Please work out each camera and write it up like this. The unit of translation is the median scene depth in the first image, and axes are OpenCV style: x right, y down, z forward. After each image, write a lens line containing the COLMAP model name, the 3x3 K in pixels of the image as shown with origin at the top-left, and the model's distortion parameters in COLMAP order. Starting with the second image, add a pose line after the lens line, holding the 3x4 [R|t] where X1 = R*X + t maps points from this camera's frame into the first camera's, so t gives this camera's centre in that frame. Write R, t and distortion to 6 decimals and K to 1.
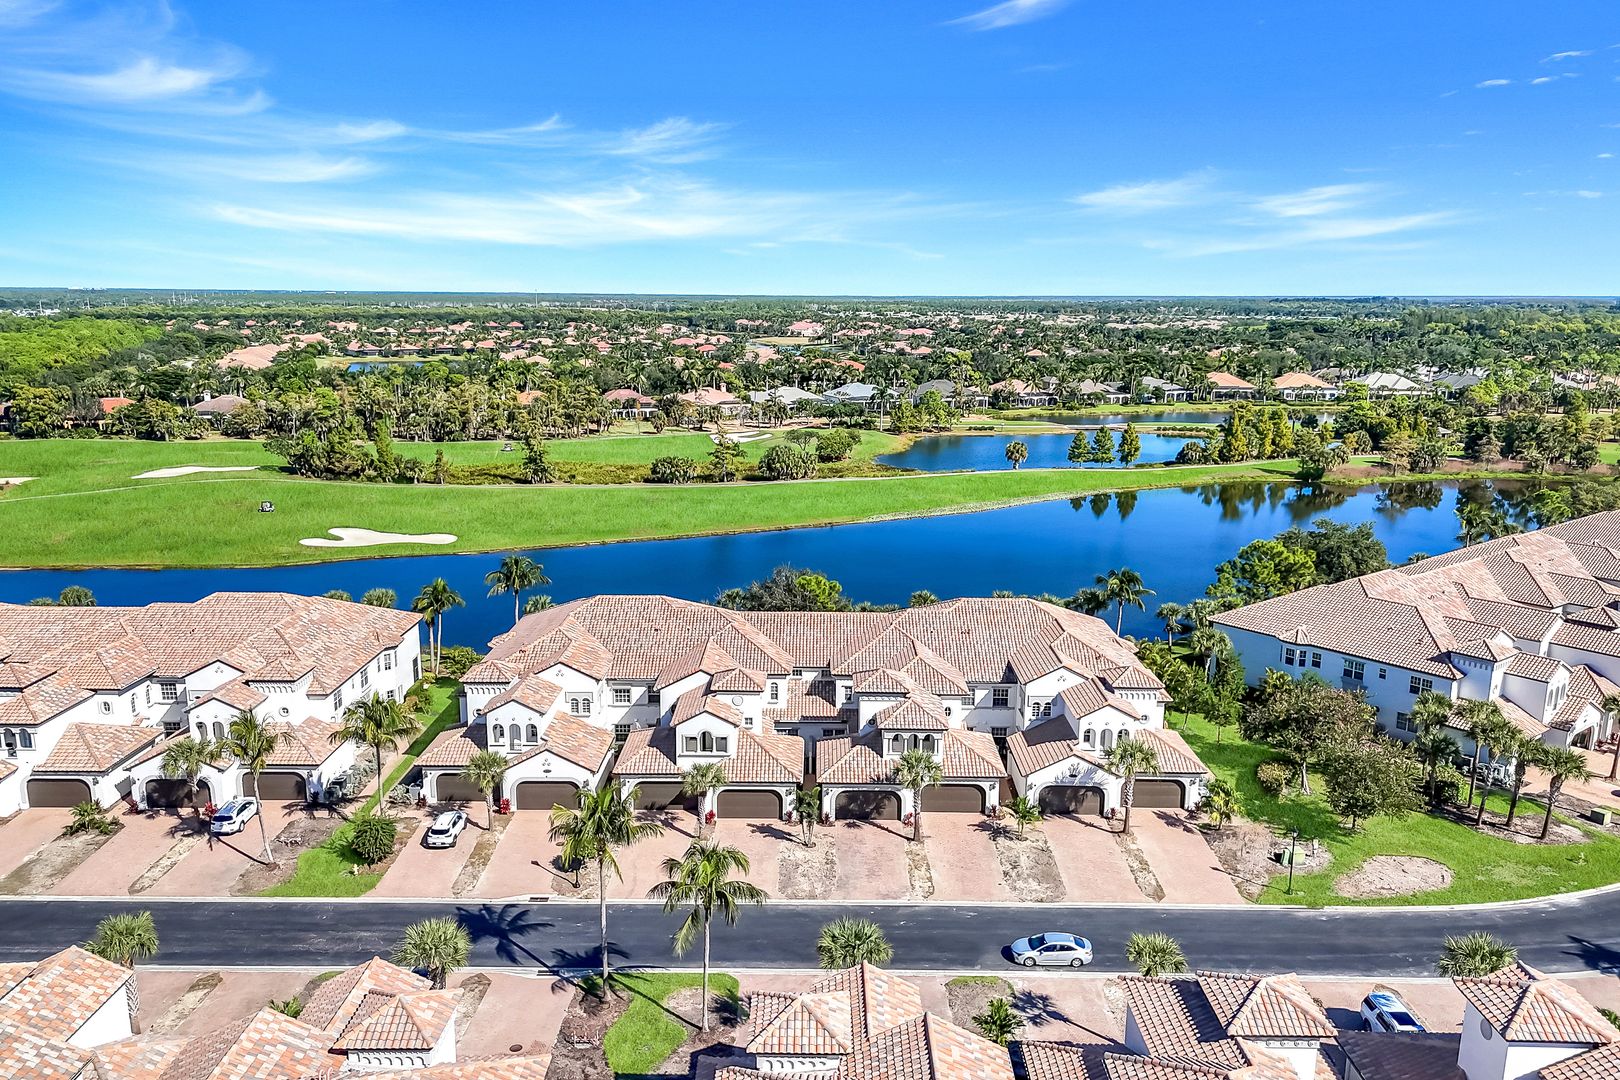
lens RADIAL K [[1211.7, 0, 810.0], [0, 1211.7, 540.0], [0, 0, 1]] dist [0.050415, -0.005173]
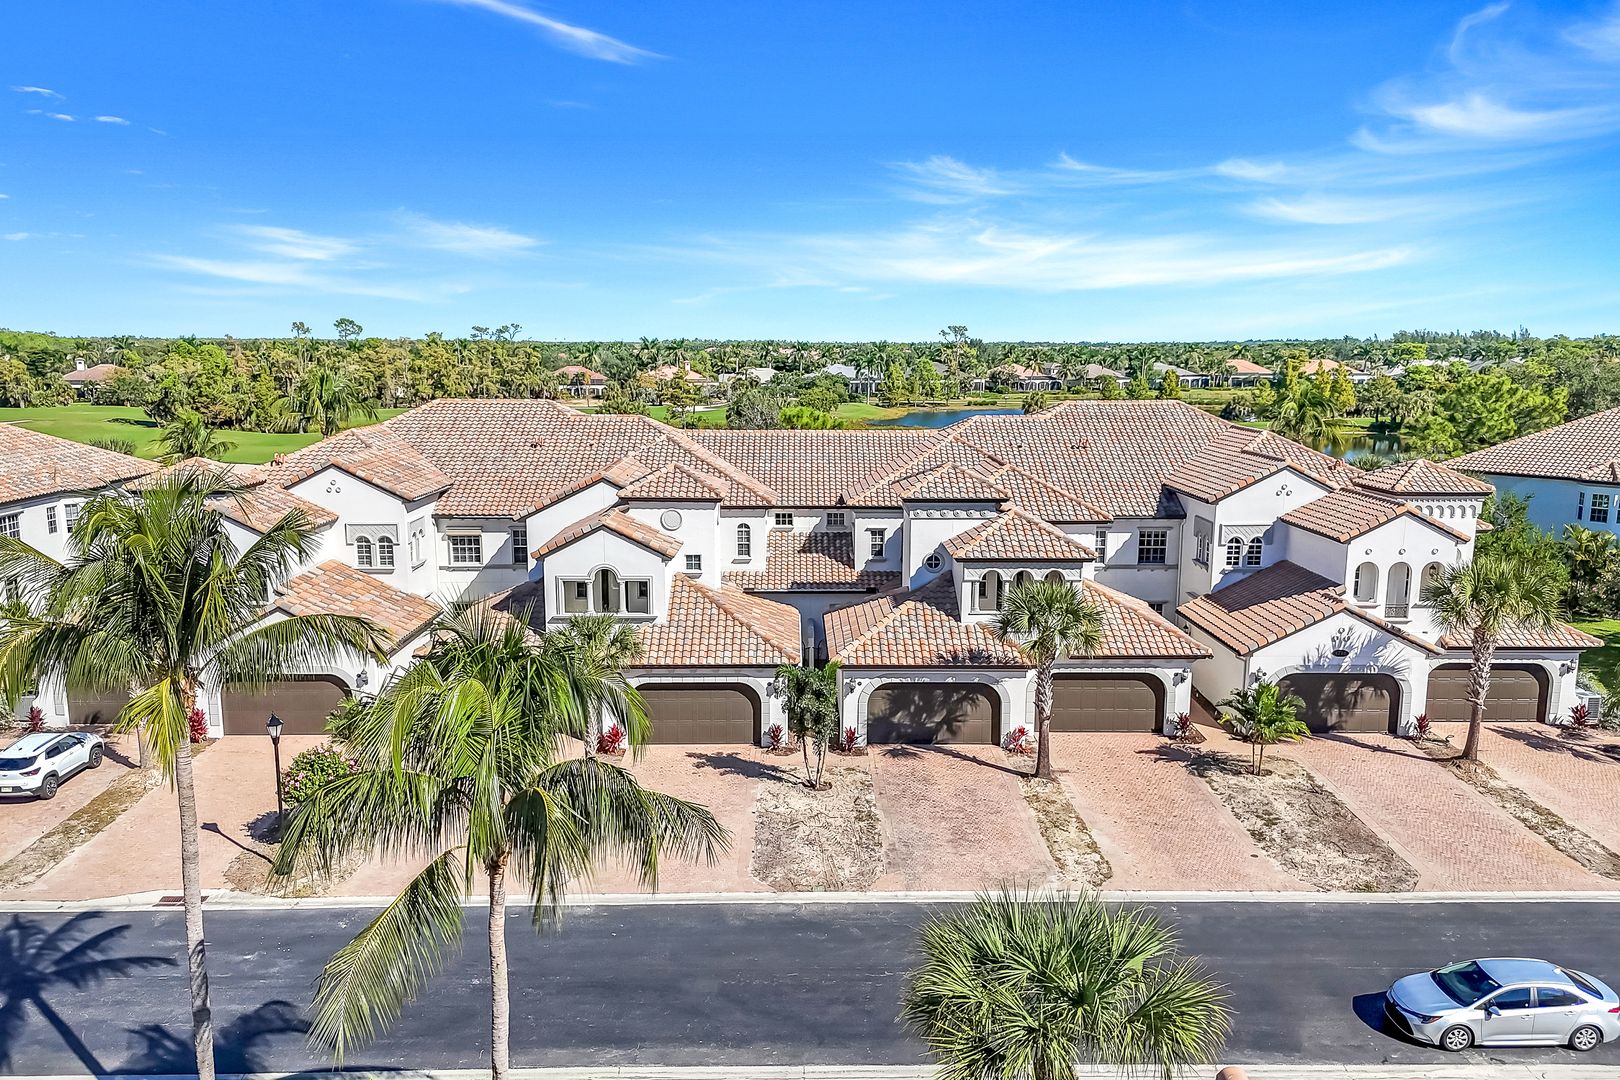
lens RADIAL K [[1239.1, 0, 810.0], [0, 1239.1, 540.0], [0, 0, 1]] dist [0.033503, -0.010824]
pose [[0.999743, -0.006597, 0.021699, -0.012763], [0.007386, 0.999306, -0.036512, 0.164941], [-0.021443, 0.036663, 0.999098, 0.492443]]
